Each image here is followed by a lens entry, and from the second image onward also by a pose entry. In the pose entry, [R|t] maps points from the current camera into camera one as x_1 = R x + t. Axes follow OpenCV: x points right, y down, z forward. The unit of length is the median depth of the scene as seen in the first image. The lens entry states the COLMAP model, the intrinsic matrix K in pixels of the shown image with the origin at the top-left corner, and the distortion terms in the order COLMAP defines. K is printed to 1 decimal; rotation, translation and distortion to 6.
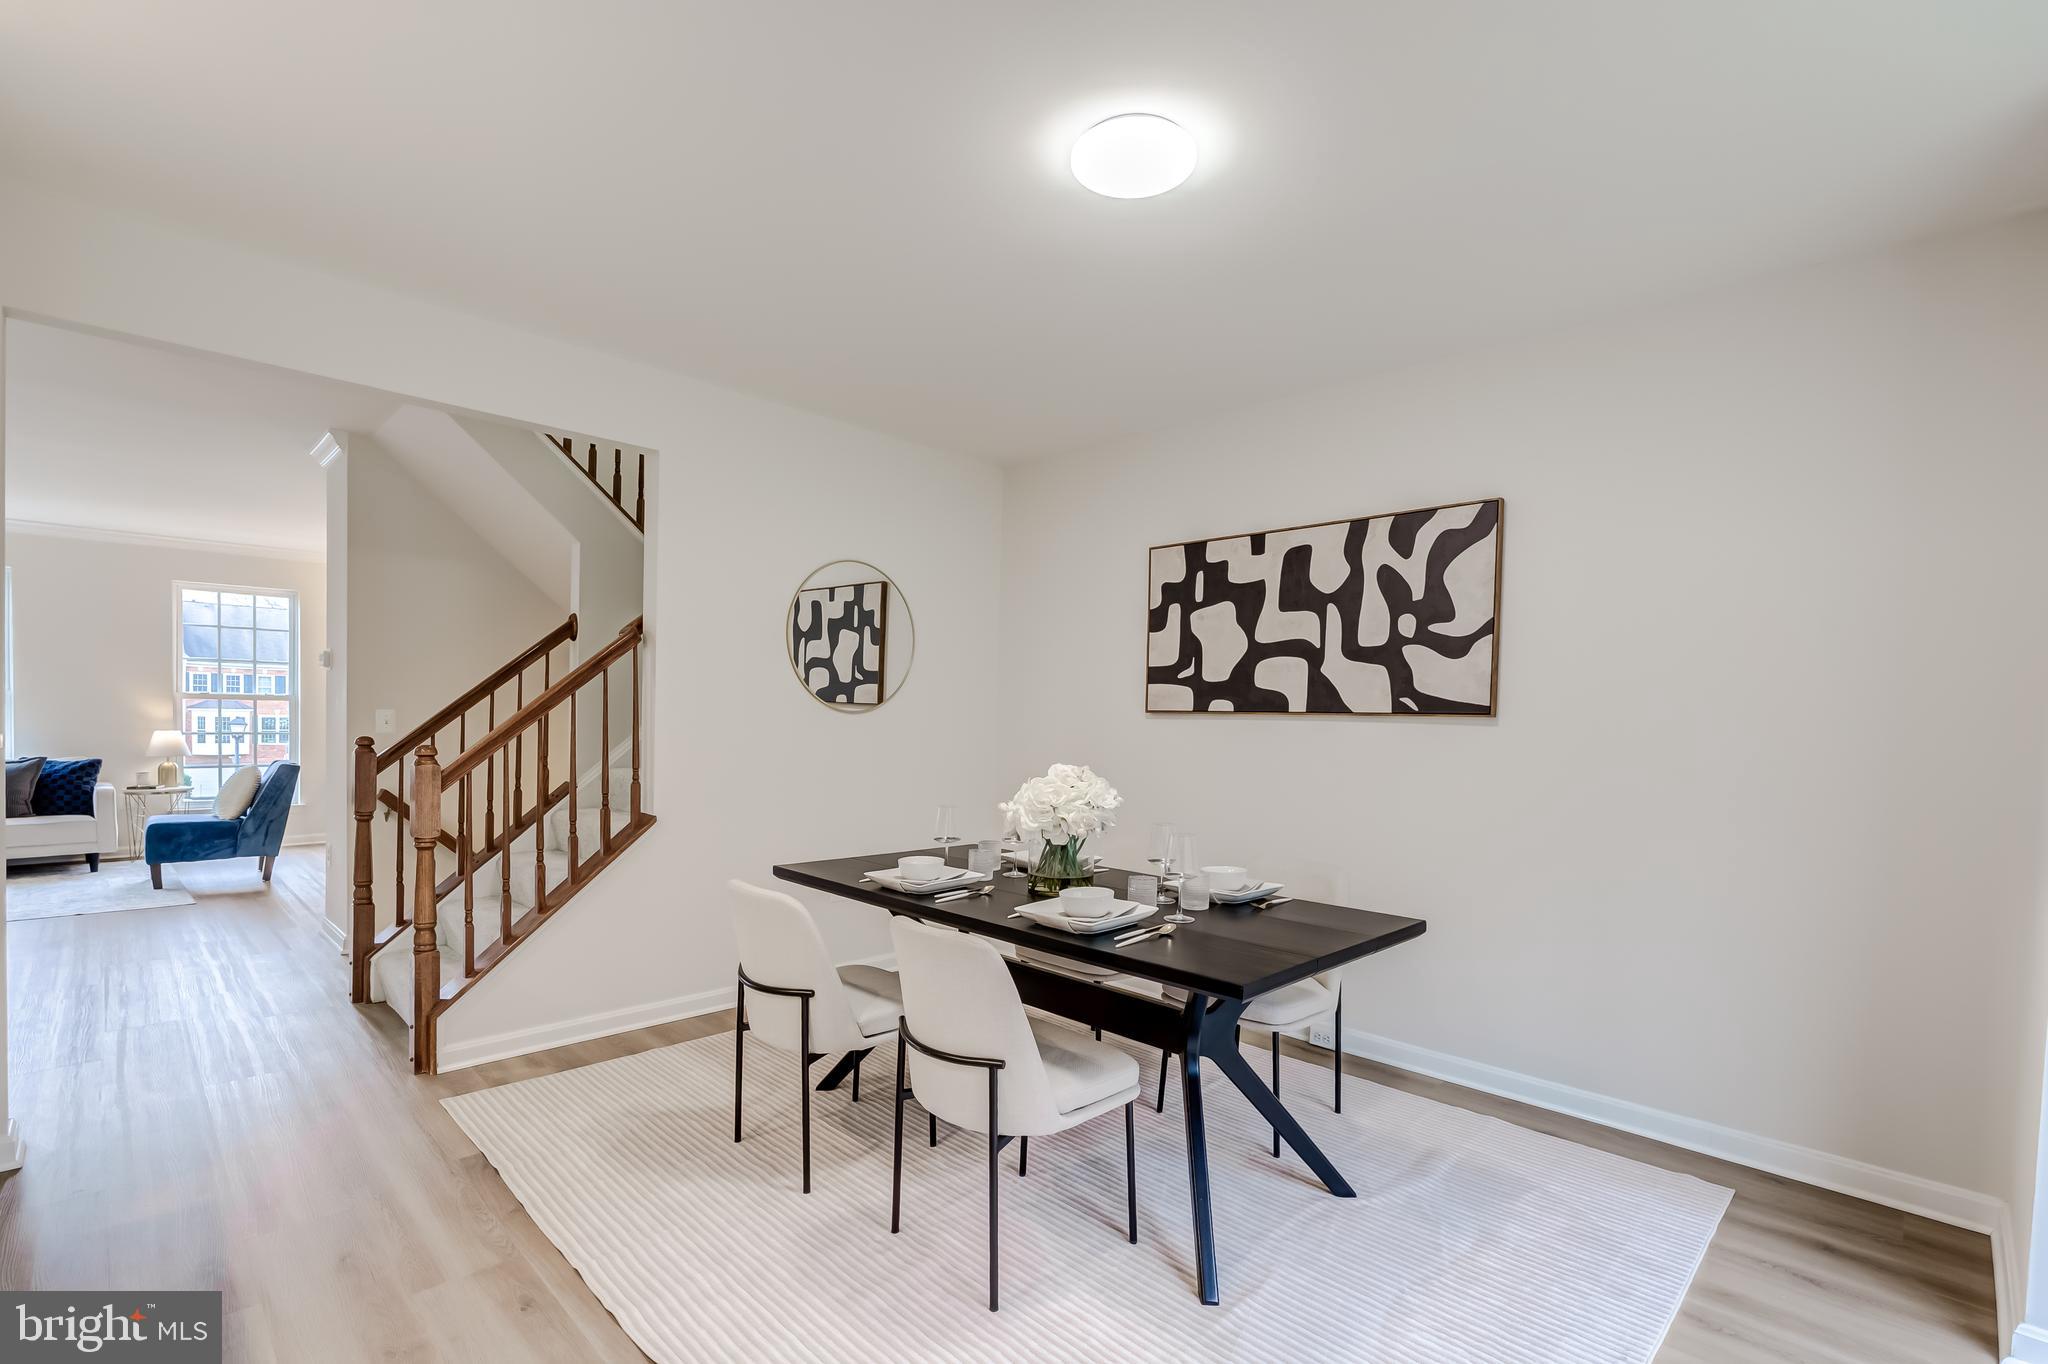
lens RADIAL K [[931.5, 0, 1085.0], [0, 931.5, 753.0], [0, 0, 1]] dist [0.002000, -0.008664]
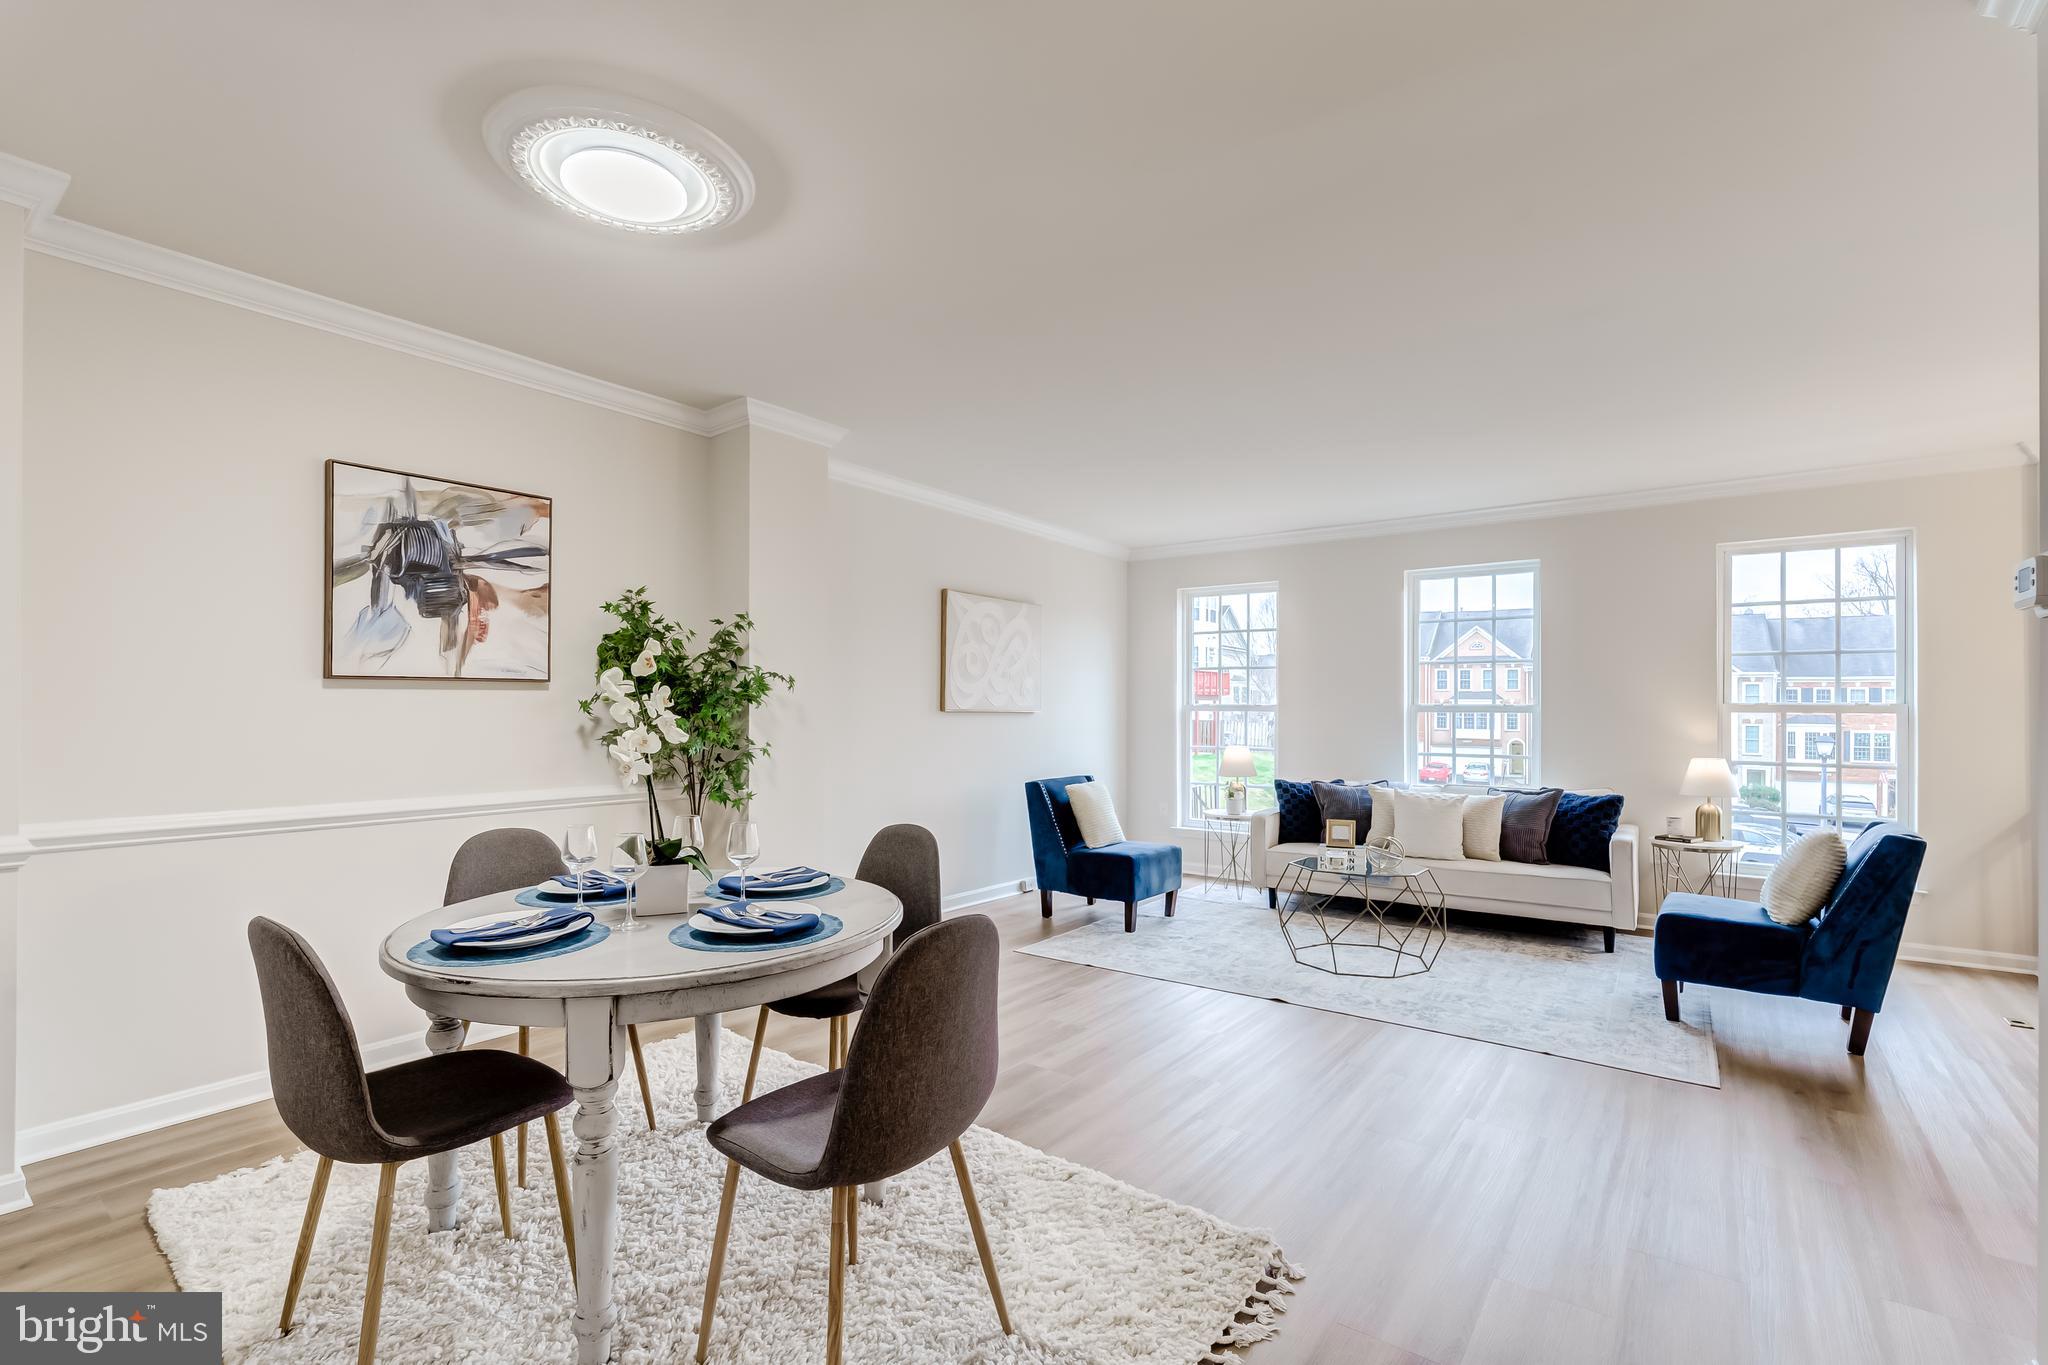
lens RADIAL K [[906.5, 0, 1026.1], [0, 906.5, 695.4], [0, 0, 1]] dist [-0.000467, -0.000017]
pose [[0.105726, -0.038441, -0.993652, -0.404917], [-0.035614, 0.998465, -0.042416, -0.026506], [0.993757, 0.039872, 0.104195, 0.460398]]
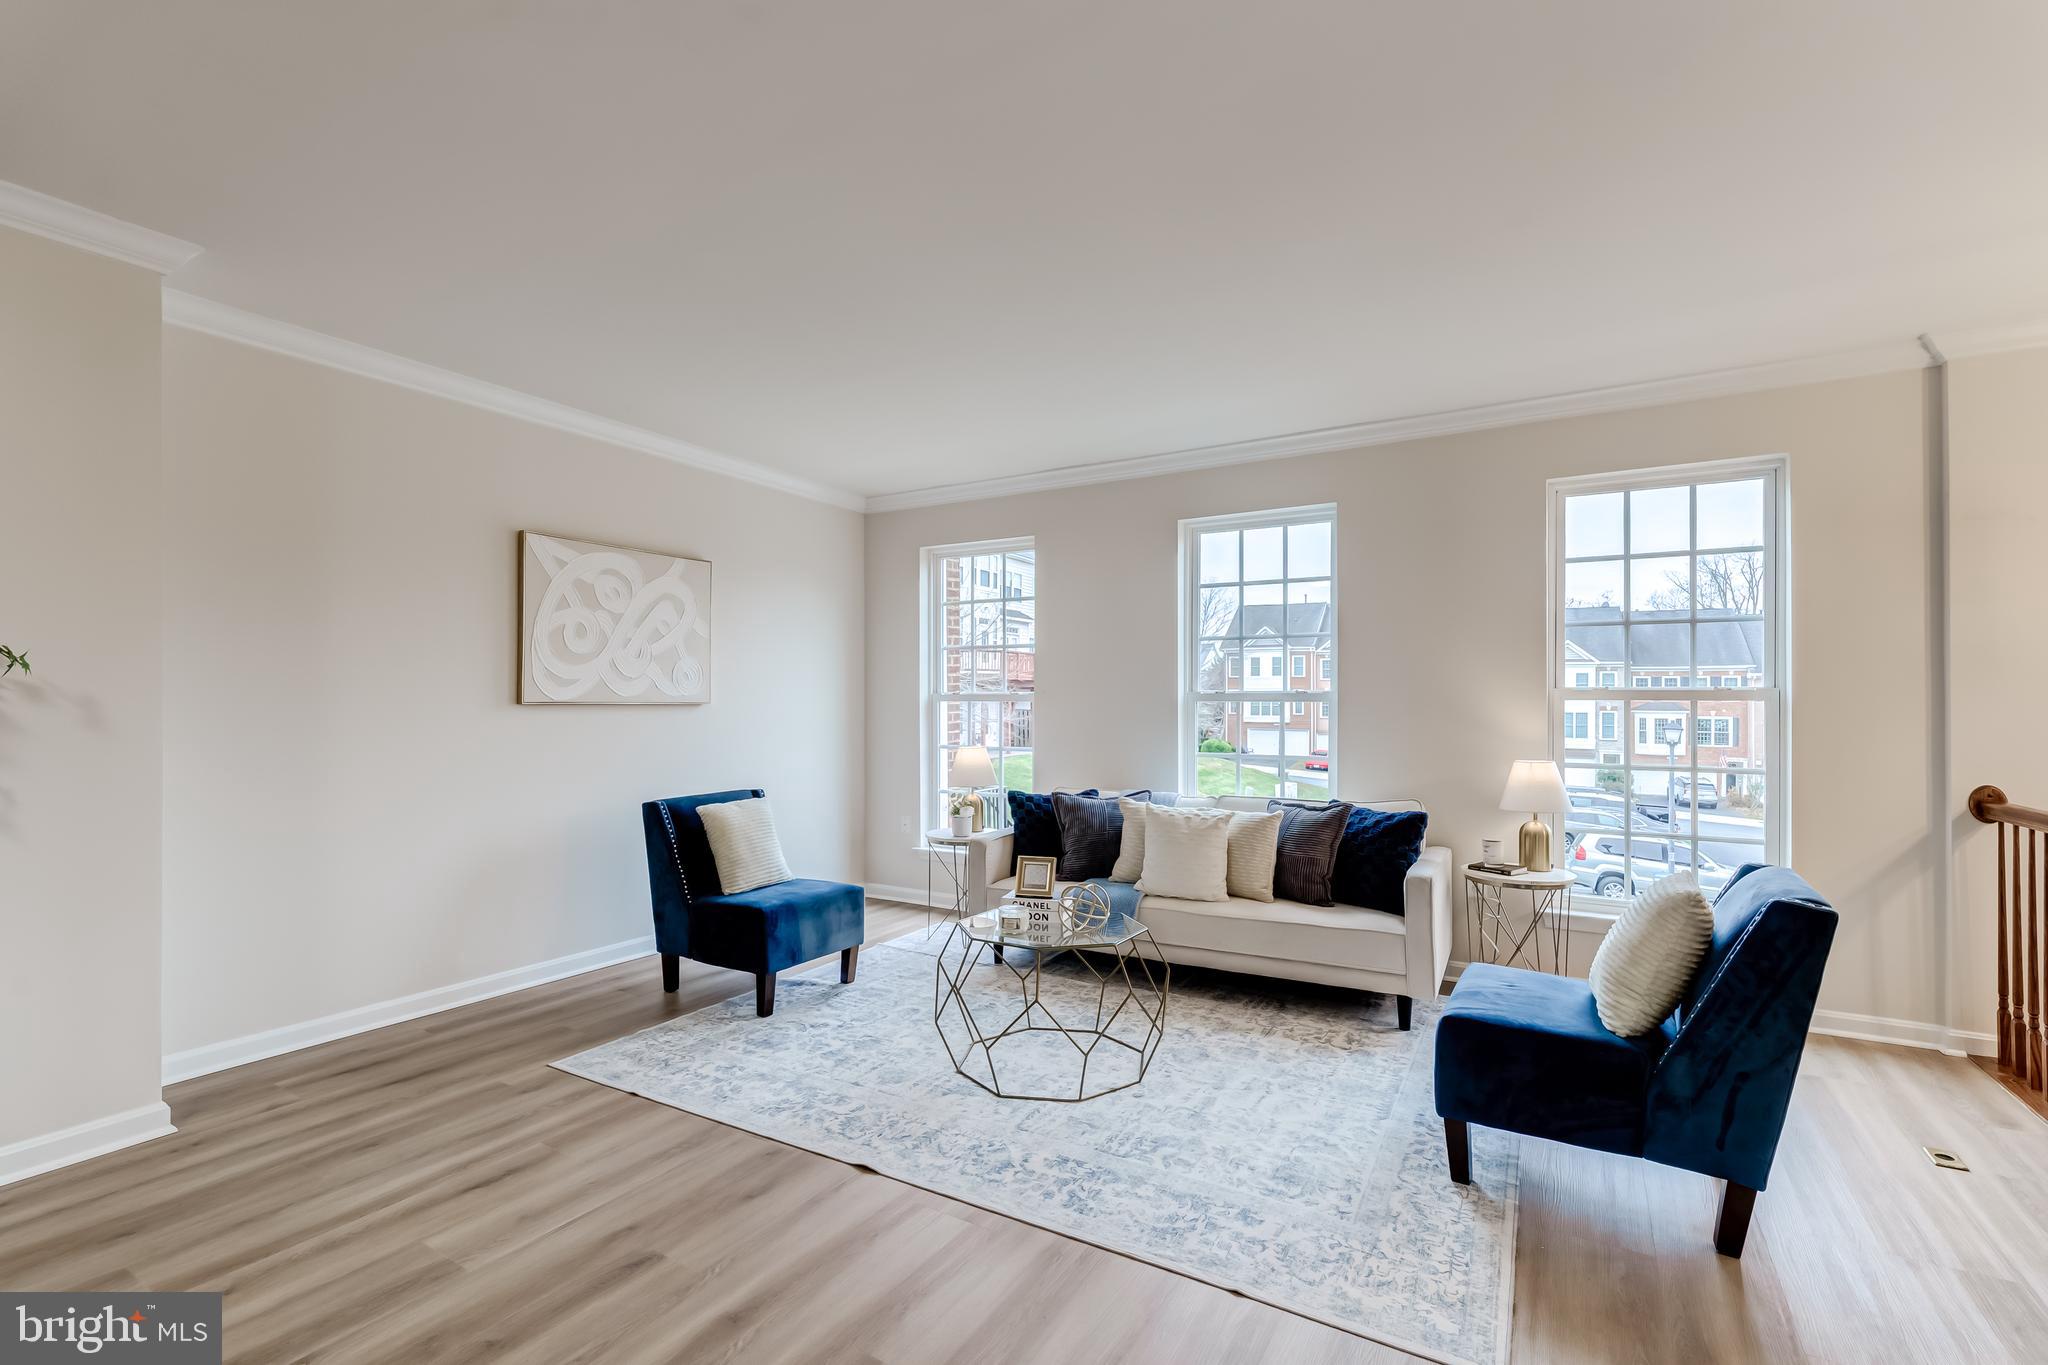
lens RADIAL K [[905.5, 0, 1016.7], [0, 905.5, 692.9], [0, 0, 1]] dist [-0.002248, -0.000374]
pose [[0.200008, -0.030997, -0.979304, -0.602990], [-0.027309, 0.998935, -0.037196, -0.038897], [0.979414, 0.034184, 0.198948, 0.671409]]
